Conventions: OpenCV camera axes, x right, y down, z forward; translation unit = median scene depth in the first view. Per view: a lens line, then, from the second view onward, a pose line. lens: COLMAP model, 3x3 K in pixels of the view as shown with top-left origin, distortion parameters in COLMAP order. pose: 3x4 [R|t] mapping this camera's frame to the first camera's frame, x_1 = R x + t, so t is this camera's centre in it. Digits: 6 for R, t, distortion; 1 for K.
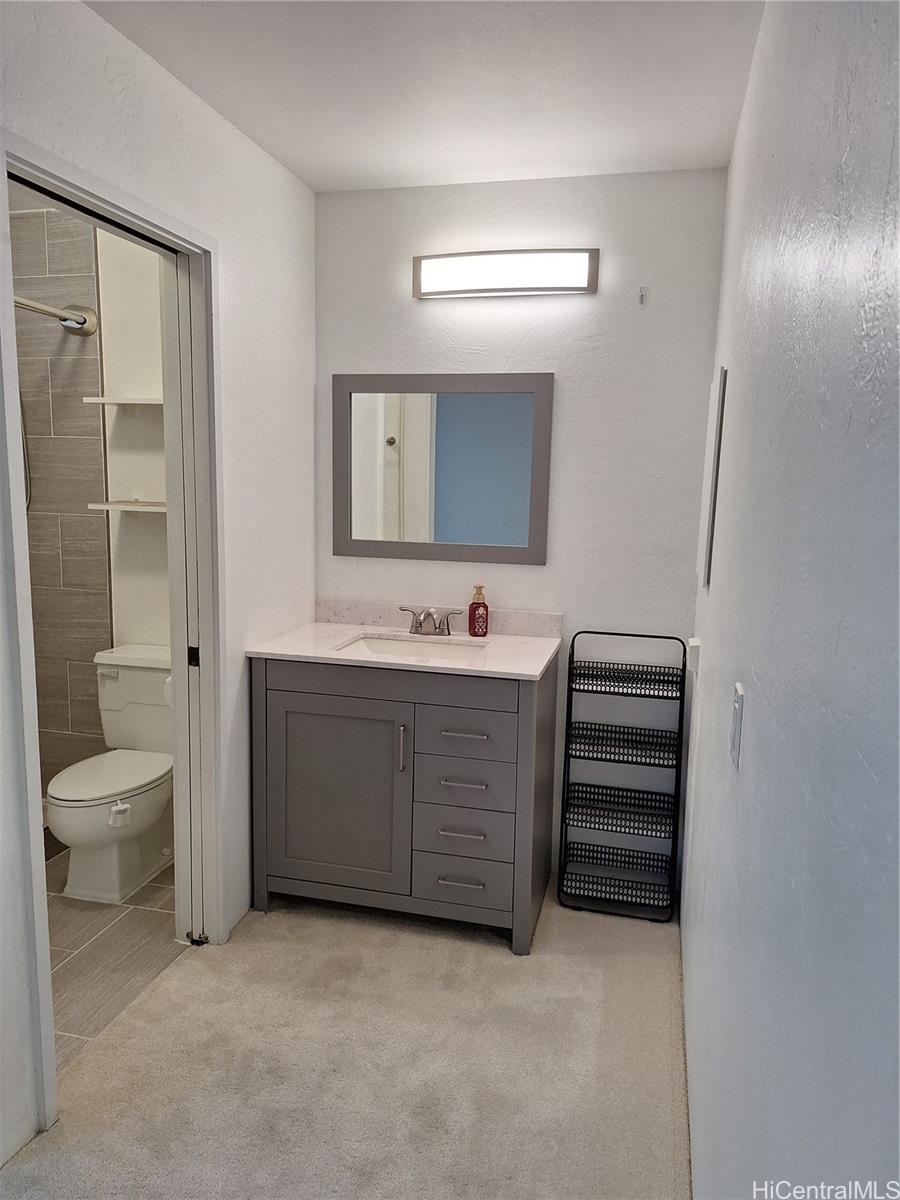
lens RADIAL K [[824.8, 0, 454.3], [0, 824.8, 600.8], [0, 0, 1]] dist [0.053811, -0.003533]
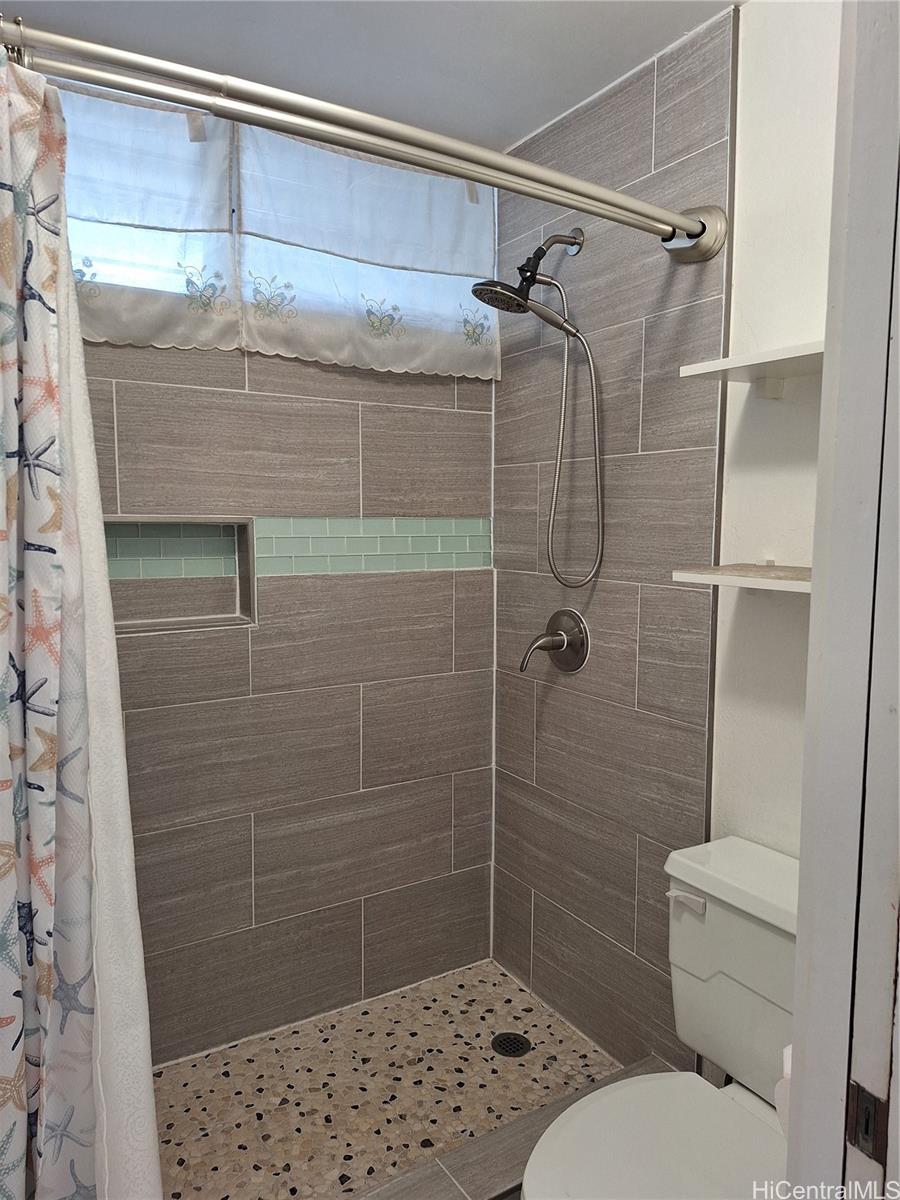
lens RADIAL K [[824.8, 0, 453.4], [0, 824.8, 601.3], [0, 0, 1]] dist [0.053811, -0.003533]
pose [[0.713631, 0.051675, -0.698614, -0.166648], [-0.080320, 0.996734, -0.008320, -0.079362], [0.695902, 0.062050, 0.715451, 0.512902]]
